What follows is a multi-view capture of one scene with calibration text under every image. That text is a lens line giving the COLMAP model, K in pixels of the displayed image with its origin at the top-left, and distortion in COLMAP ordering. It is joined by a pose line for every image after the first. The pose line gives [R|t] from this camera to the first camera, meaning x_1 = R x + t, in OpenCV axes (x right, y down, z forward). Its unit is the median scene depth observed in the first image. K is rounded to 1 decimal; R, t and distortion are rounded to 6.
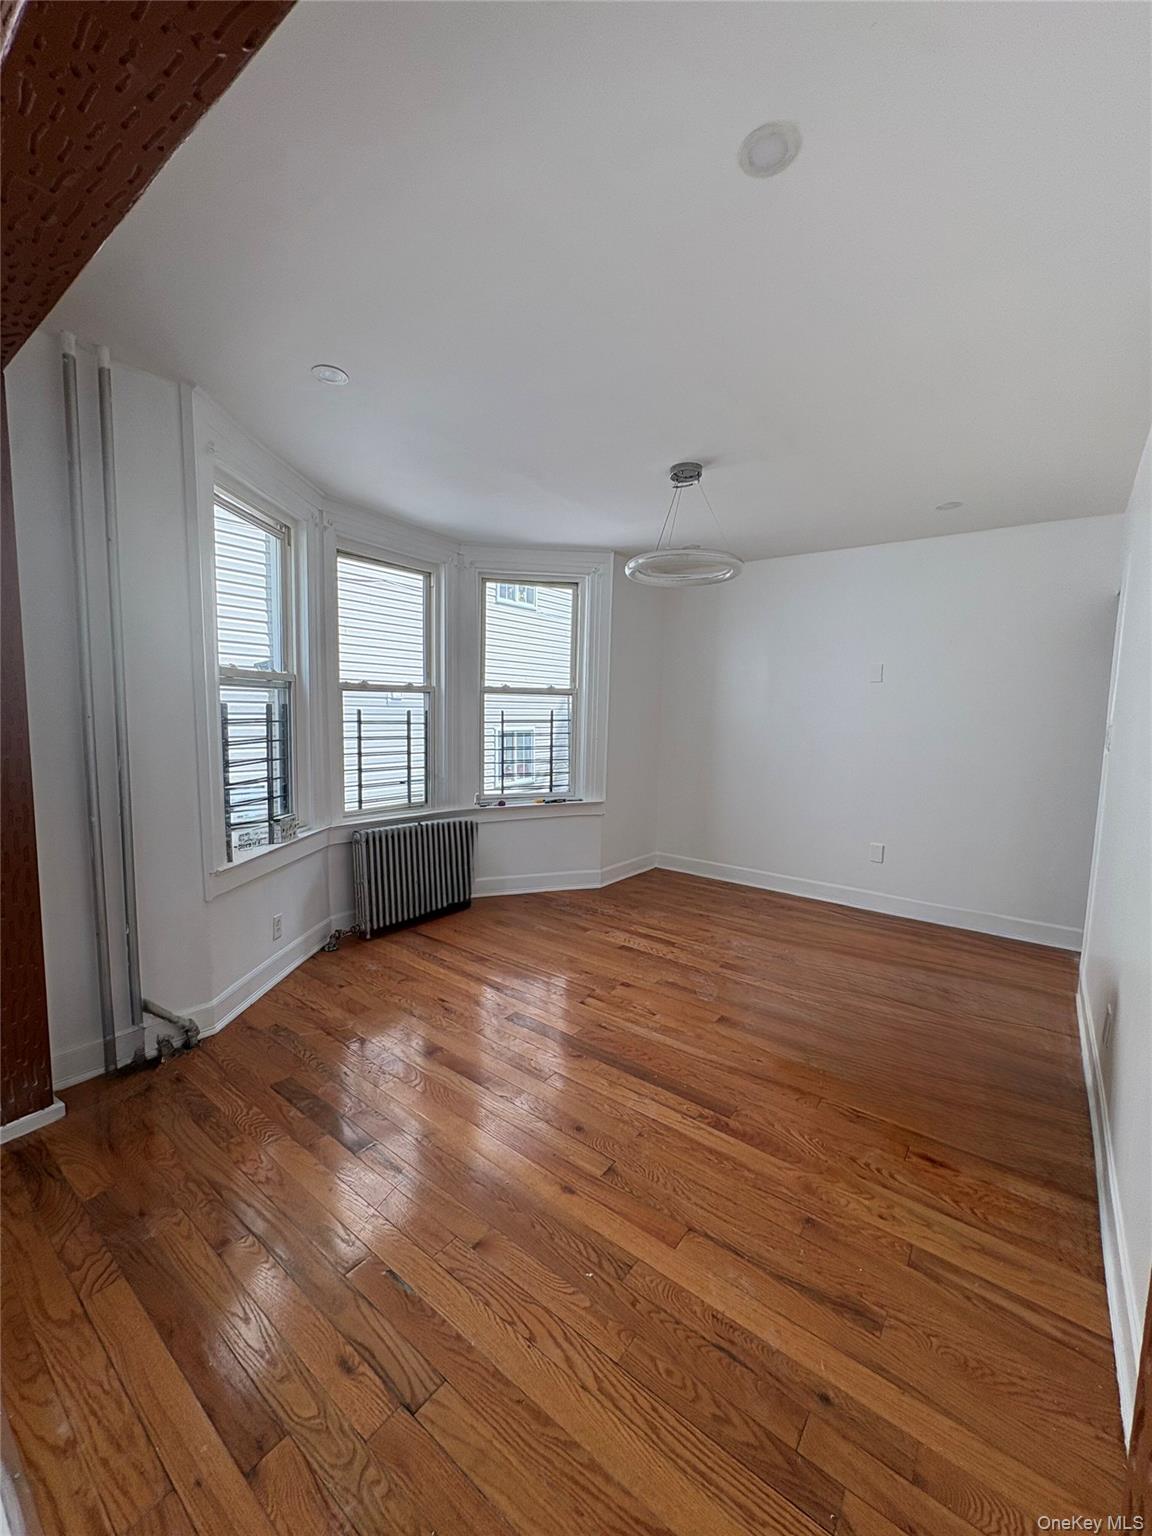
lens RADIAL K [[613.4, 0, 576.1], [0, 613.4, 764.9], [0, 0, 1]] dist [0.001310, 0.000192]
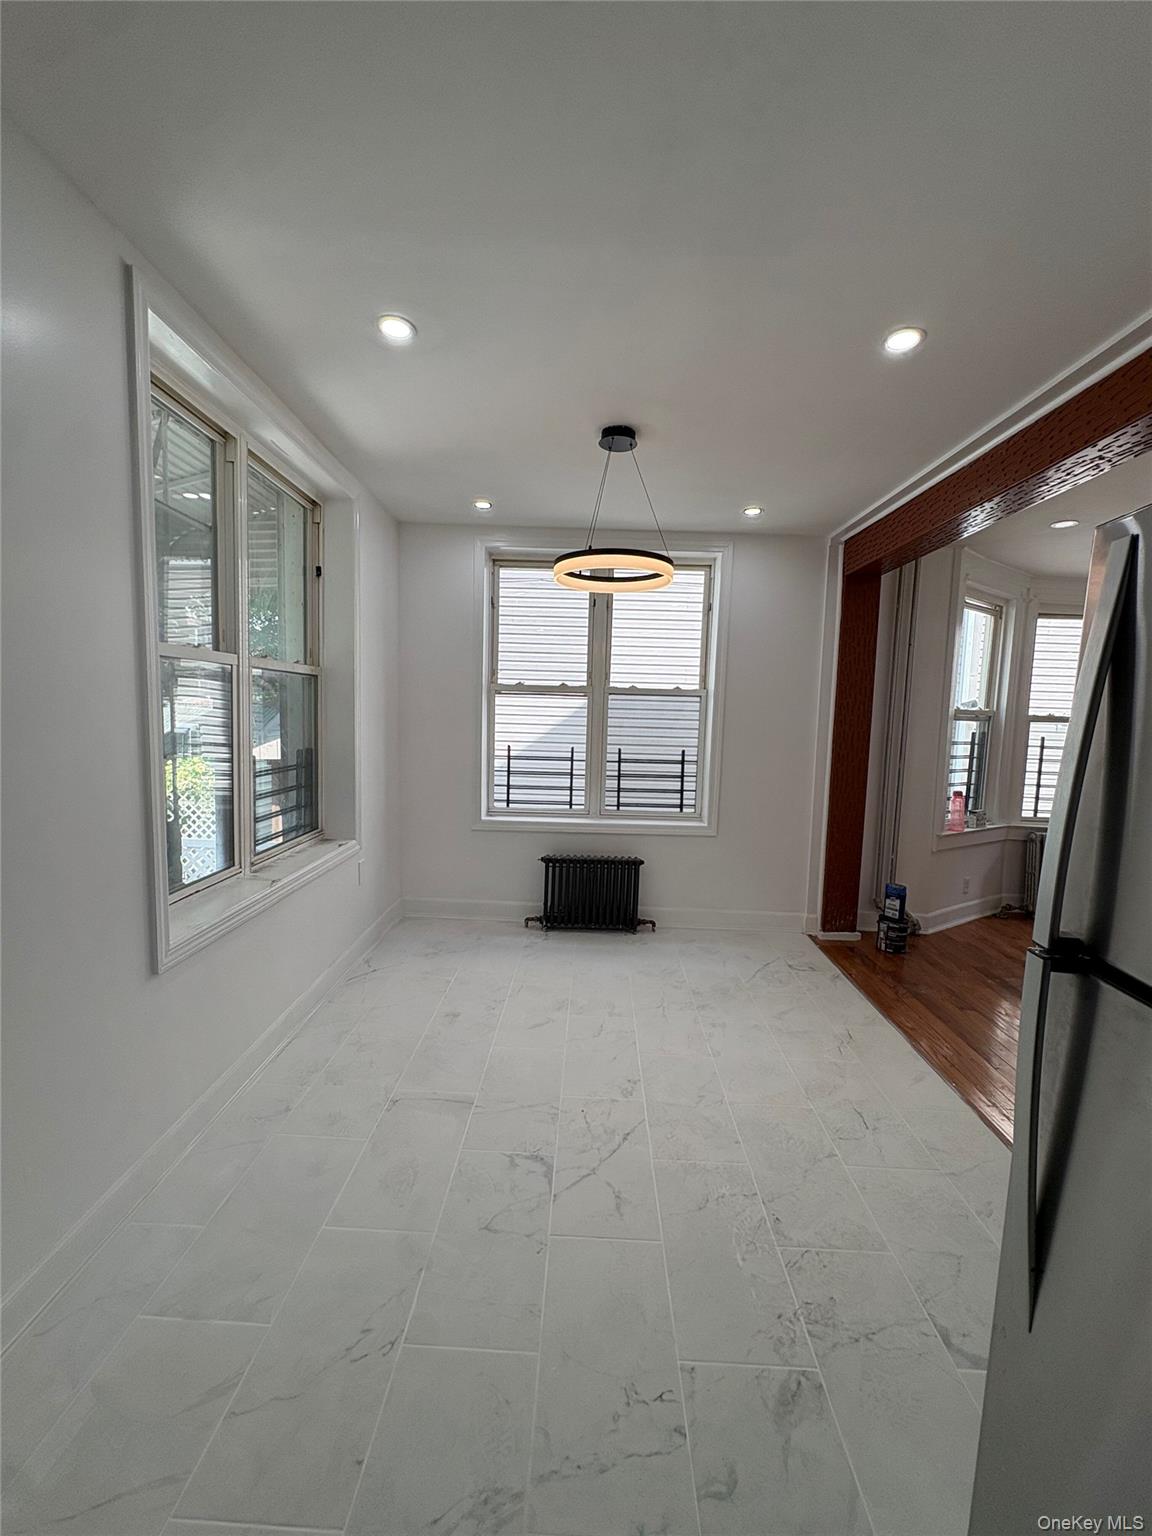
lens RADIAL K [[611.5, 0, 578.4], [0, 611.5, 766.7], [0, 0, 1]] dist [-0.000341, -0.000046]
pose [[0.590691, 0.068483, -0.803987, 0.101535], [-0.093657, 0.995476, 0.015984, 0.042917], [0.801444, 0.065858, 0.594432, -0.547592]]
